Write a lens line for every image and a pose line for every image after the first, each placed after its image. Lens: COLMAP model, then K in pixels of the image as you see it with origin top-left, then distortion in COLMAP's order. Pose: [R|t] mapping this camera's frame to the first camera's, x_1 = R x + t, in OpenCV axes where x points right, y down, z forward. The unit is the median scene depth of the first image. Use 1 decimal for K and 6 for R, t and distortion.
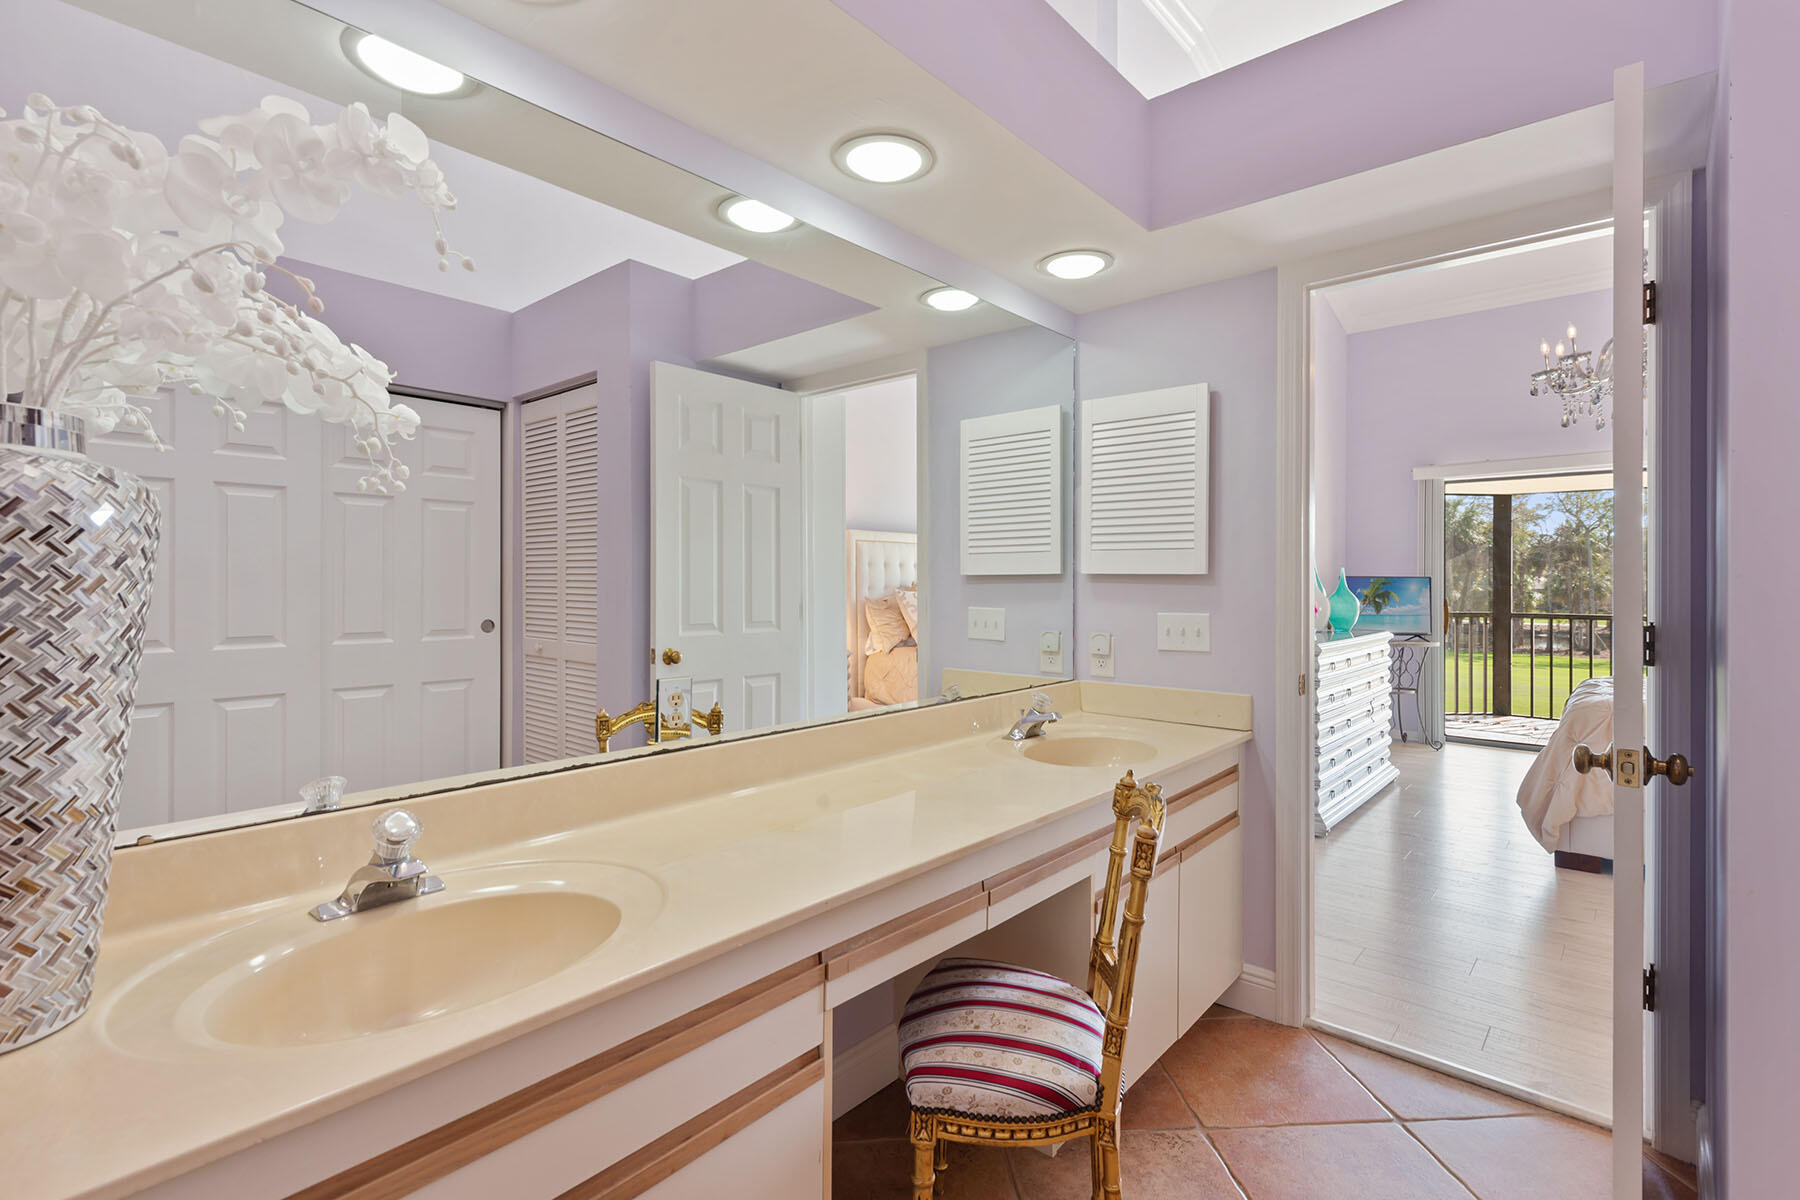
lens RADIAL K [[851.0, 0, 899.9], [0, 851.0, 587.8], [0, 0, 1]] dist [0.000236, 0.000076]
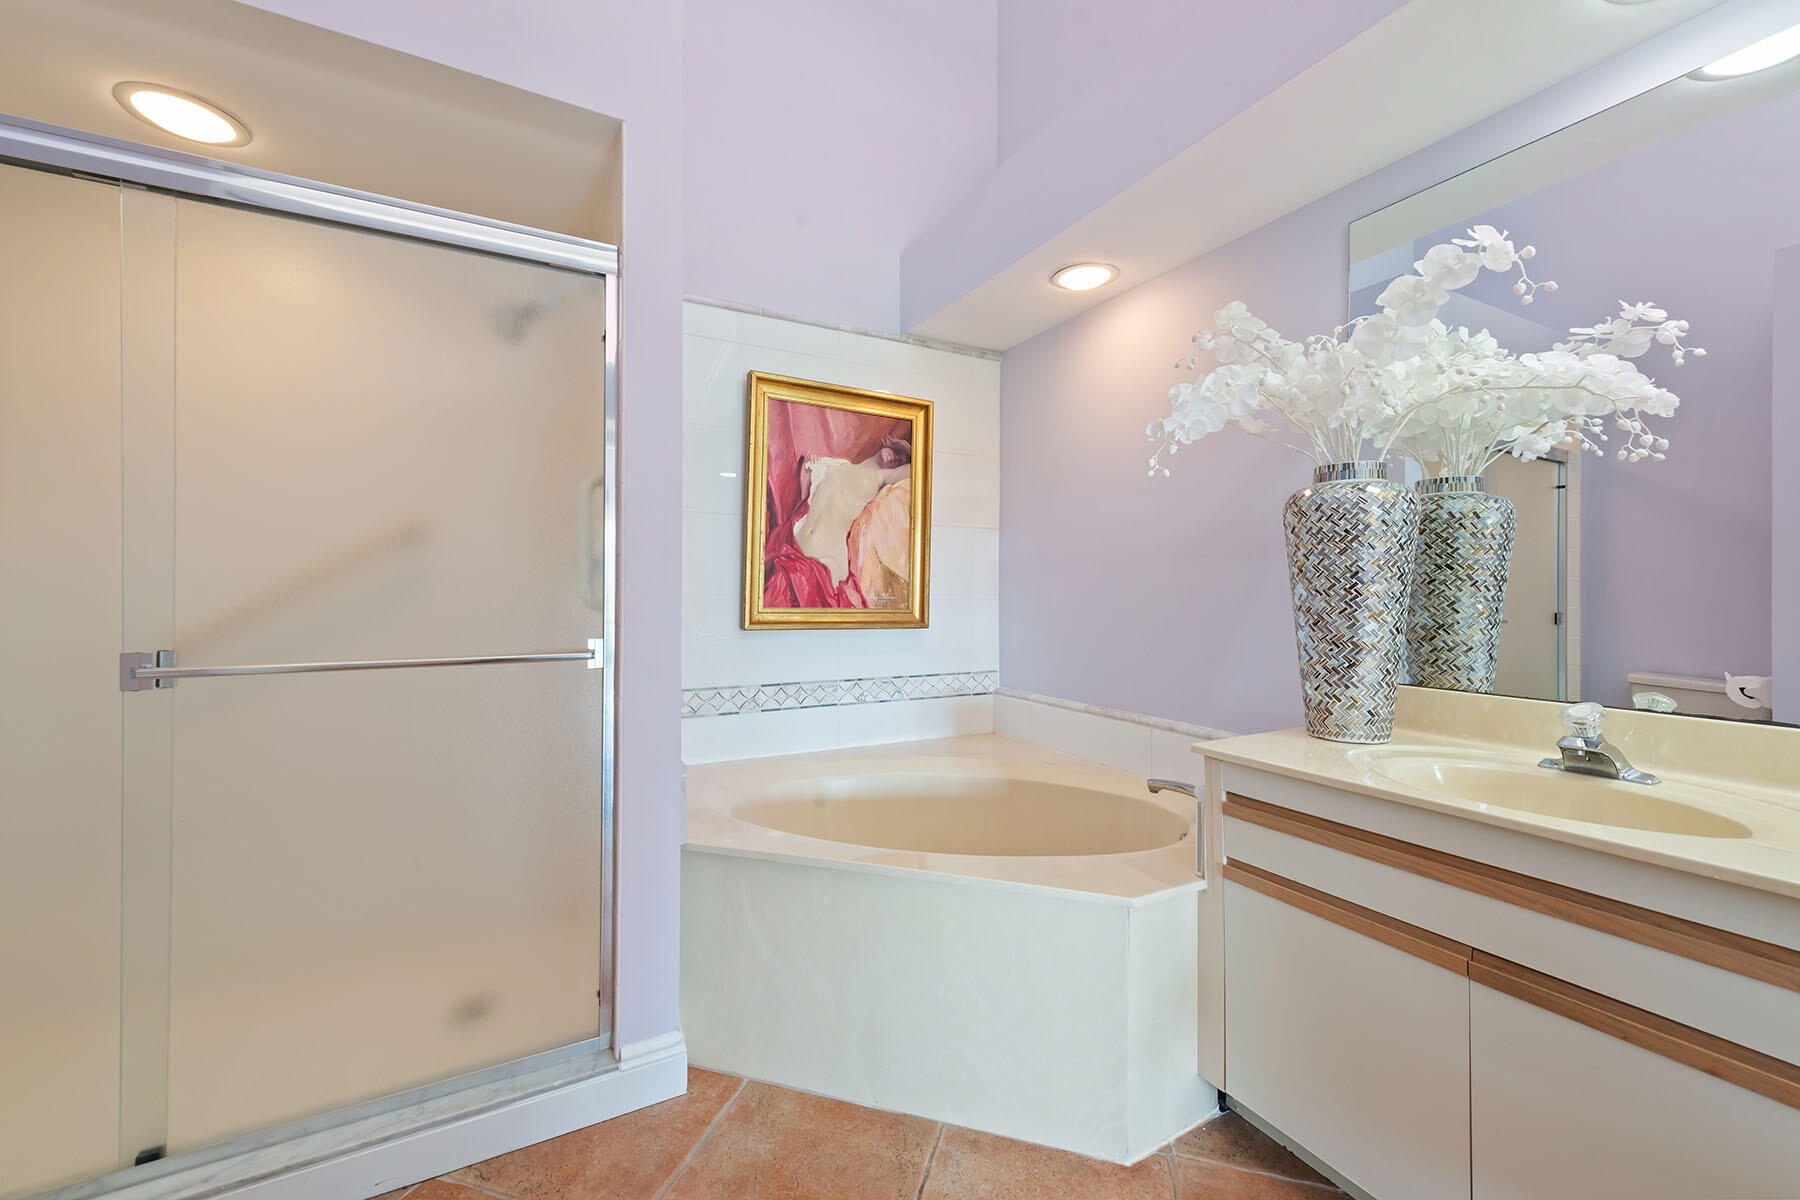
lens RADIAL K [[711.1, 0, 899.0], [0, 711.1, 594.9], [0, 0, 1]] dist [0.002886, -0.000119]
pose [[-0.335091, -0.001673, -0.942184, 1.216849], [-0.007950, 0.999968, 0.001052, 0.154309], [0.942152, 0.007843, -0.335094, 0.535540]]
